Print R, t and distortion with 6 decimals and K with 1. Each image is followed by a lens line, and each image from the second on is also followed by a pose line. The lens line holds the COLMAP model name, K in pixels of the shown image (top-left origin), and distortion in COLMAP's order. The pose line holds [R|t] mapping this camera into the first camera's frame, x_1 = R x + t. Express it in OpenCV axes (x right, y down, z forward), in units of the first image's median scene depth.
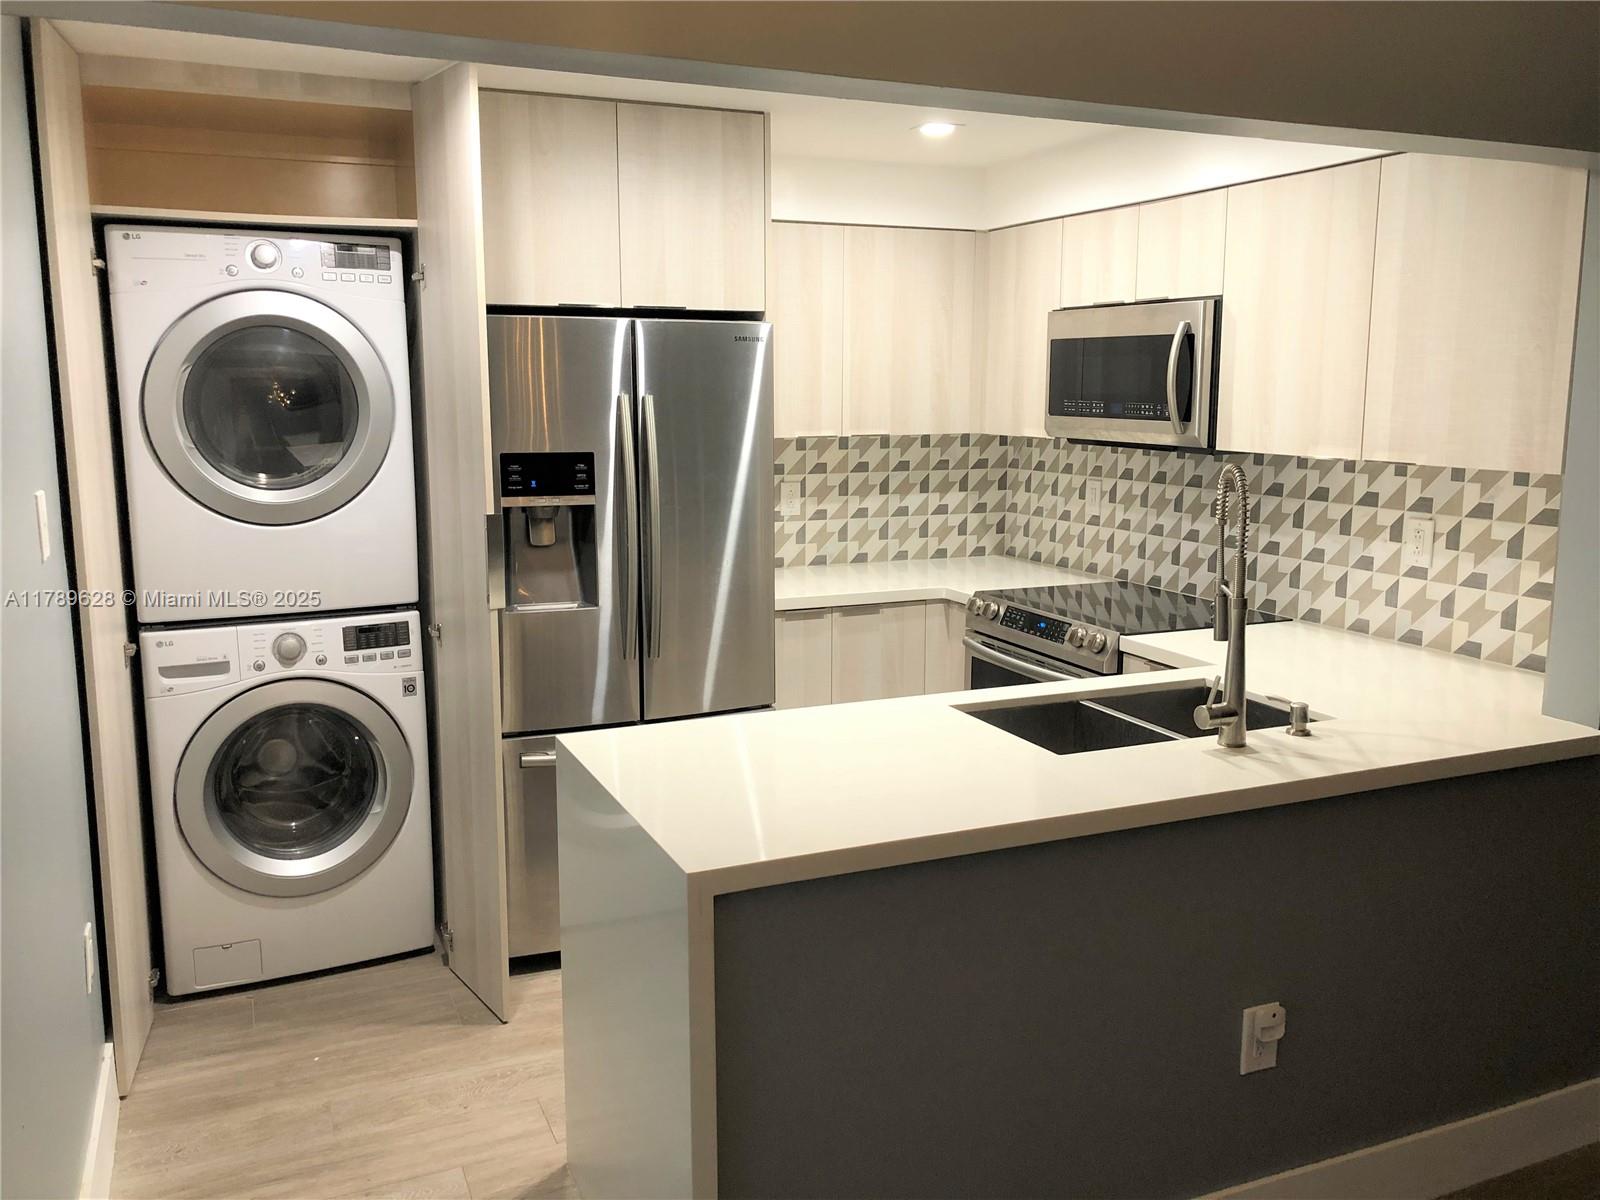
lens RADIAL K [[1313.6, 0, 797.3], [0, 1313.6, 588.8], [0, 0, 1]] dist [-0.025185, 0.081484]
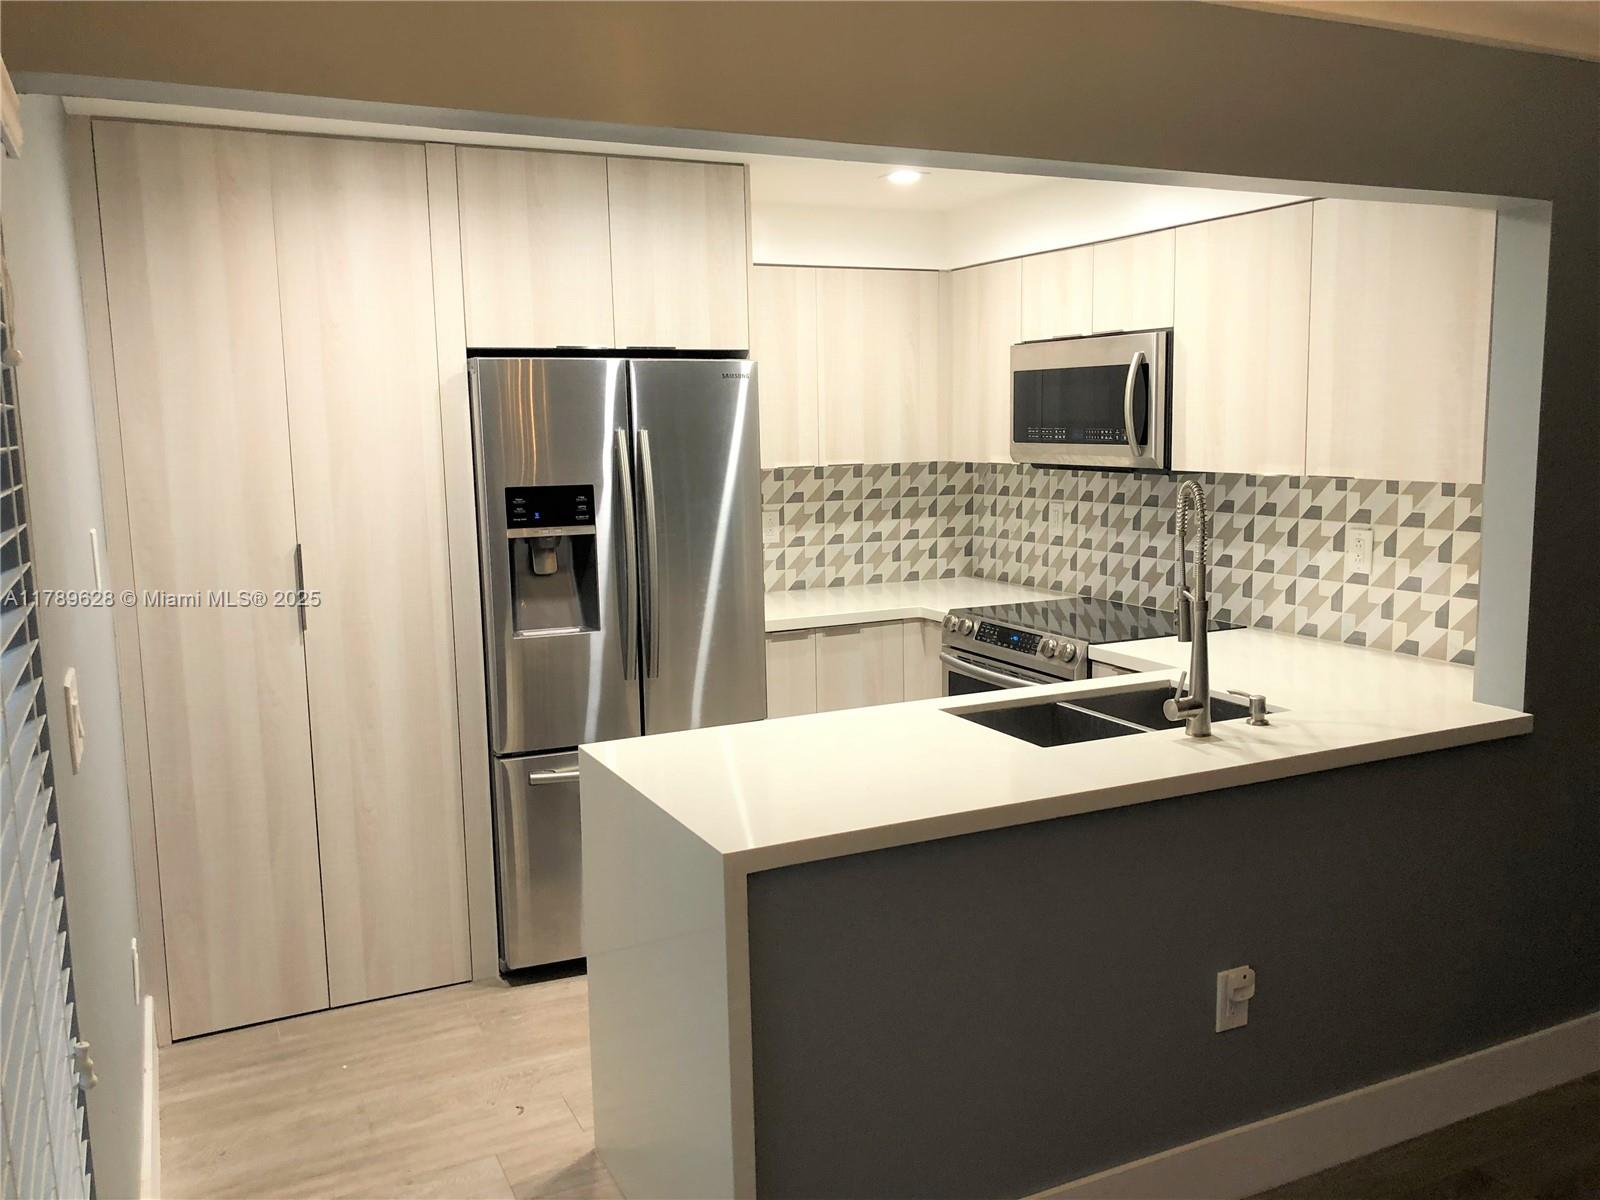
lens RADIAL K [[1321.4, 0, 800.0], [0, 1321.4, 600.0], [0, 0, 1]] dist [0.004233, 0.000547]
pose [[0.998862, -0.025263, 0.040450, -0.032484], [0.026061, 0.999474, -0.019314, 0.013708], [-0.039941, 0.020346, 0.998995, -0.070860]]
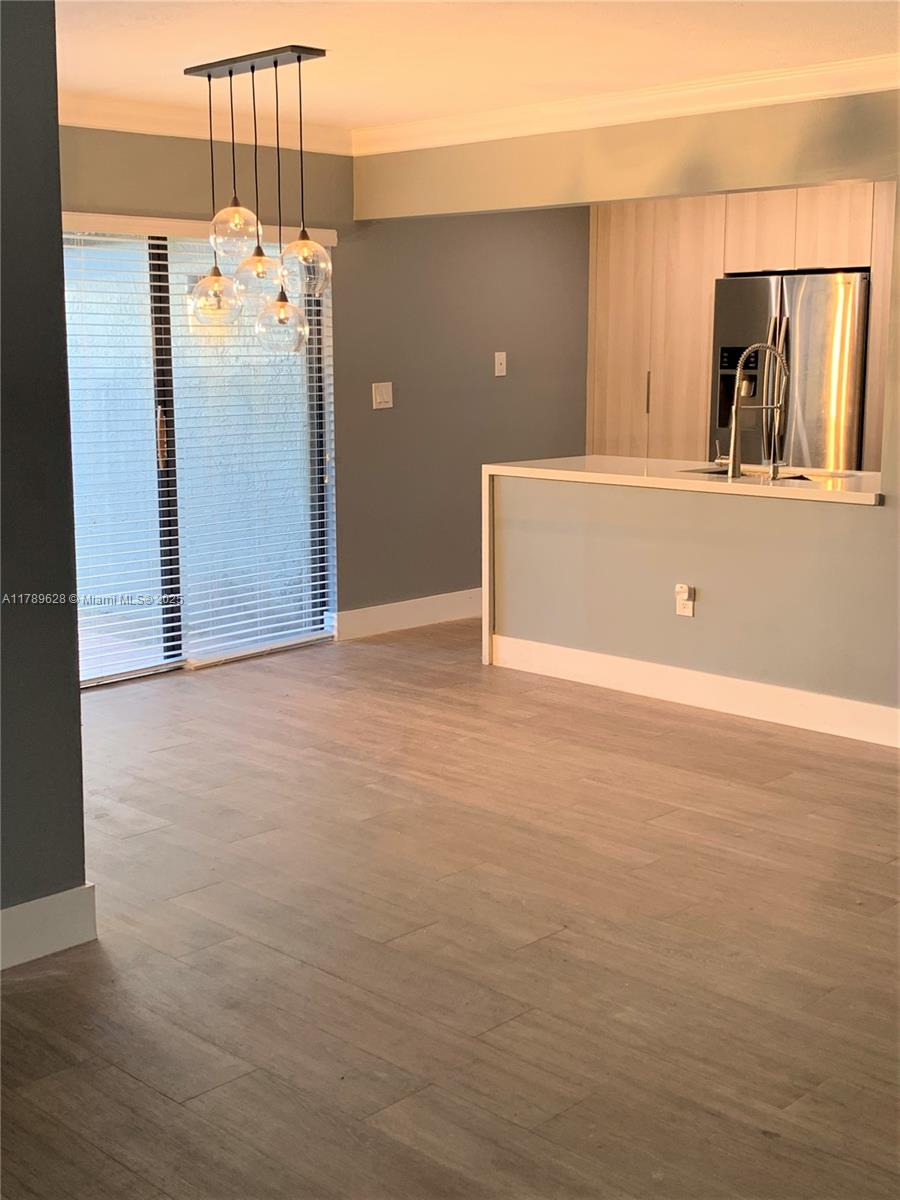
lens RADIAL K [[1422.7, 0, 447.9], [0, 1422.7, 622.1], [0, 0, 1]] dist [0.225447, -0.657683]
pose [[0.375212, 0.175541, -0.910165, 1.653169], [-0.139847, 0.981385, 0.131626, 0.077512], [0.916329, 0.077897, 0.392777, -0.229078]]
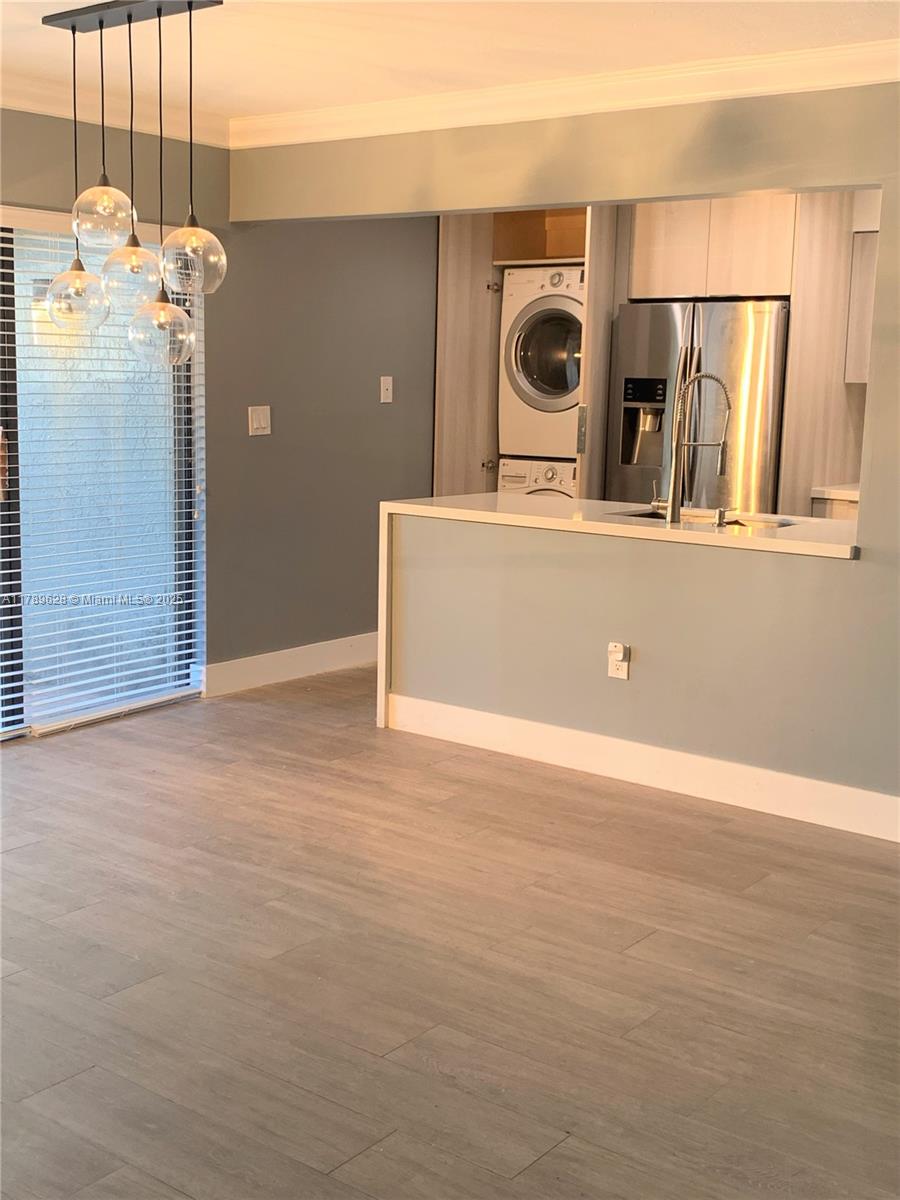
lens RADIAL K [[1422.7, 0, 447.9], [0, 1422.7, 622.1], [0, 0, 1]] dist [0.225447, -0.657683]
pose [[0.473407, 0.159649, -0.866255, 1.434622], [-0.157042, 0.982979, 0.095338, 0.082005], [0.866732, 0.090904, 0.490421, -0.198131]]
